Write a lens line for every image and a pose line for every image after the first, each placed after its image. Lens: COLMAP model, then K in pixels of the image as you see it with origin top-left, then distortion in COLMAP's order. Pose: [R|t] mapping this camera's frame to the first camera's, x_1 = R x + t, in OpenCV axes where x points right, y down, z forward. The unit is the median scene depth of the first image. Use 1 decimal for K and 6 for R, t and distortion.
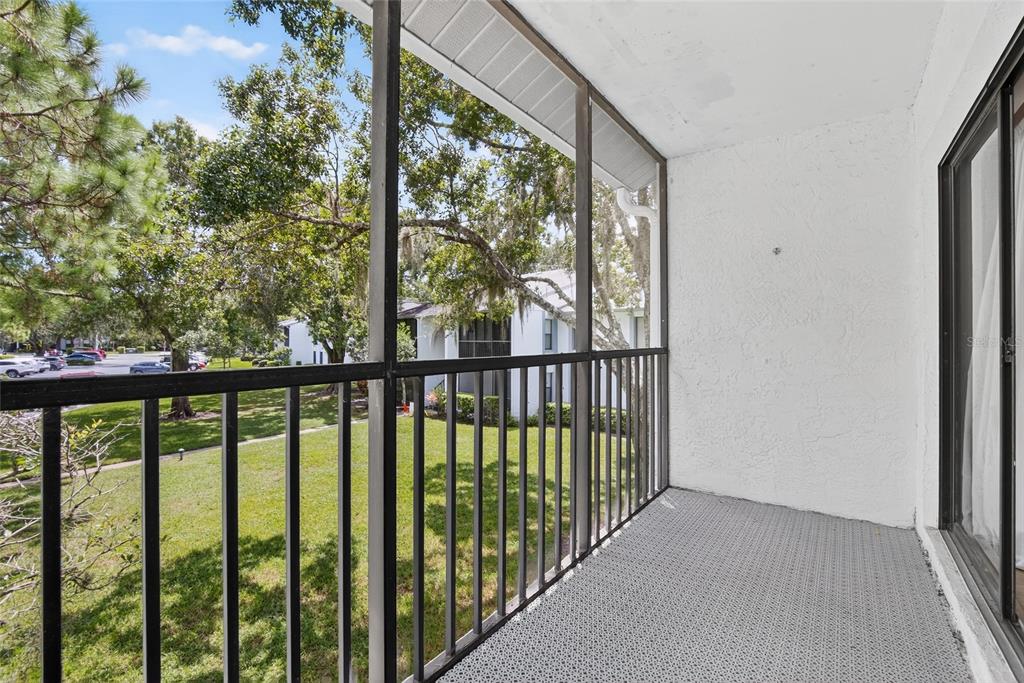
lens RADIAL K [[459.4, 0, 515.1], [0, 459.4, 340.3], [0, 0, 1]] dist [-0.028767, 0.000365]
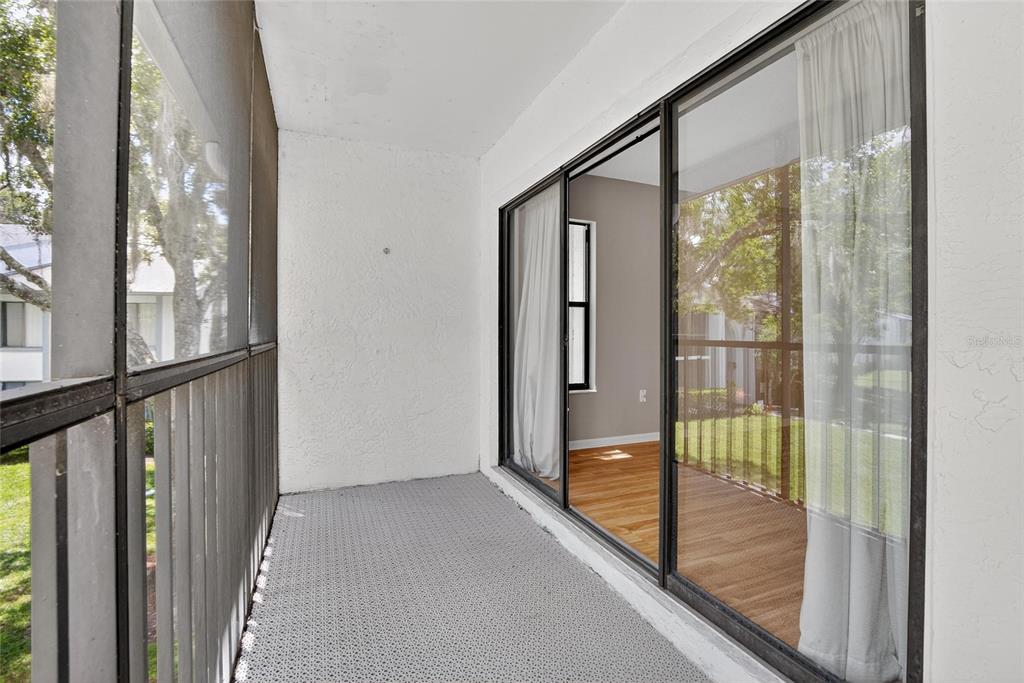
lens RADIAL K [[459.1, 0, 504.7], [0, 459.1, 335.6], [0, 0, 1]] dist [-0.032673, 0.000145]
pose [[0.517667, -0.006254, 0.855559, -0.219391], [0.002002, 0.999979, 0.006099, 0.001475], [-0.855580, -0.001444, 0.517669, 0.182259]]
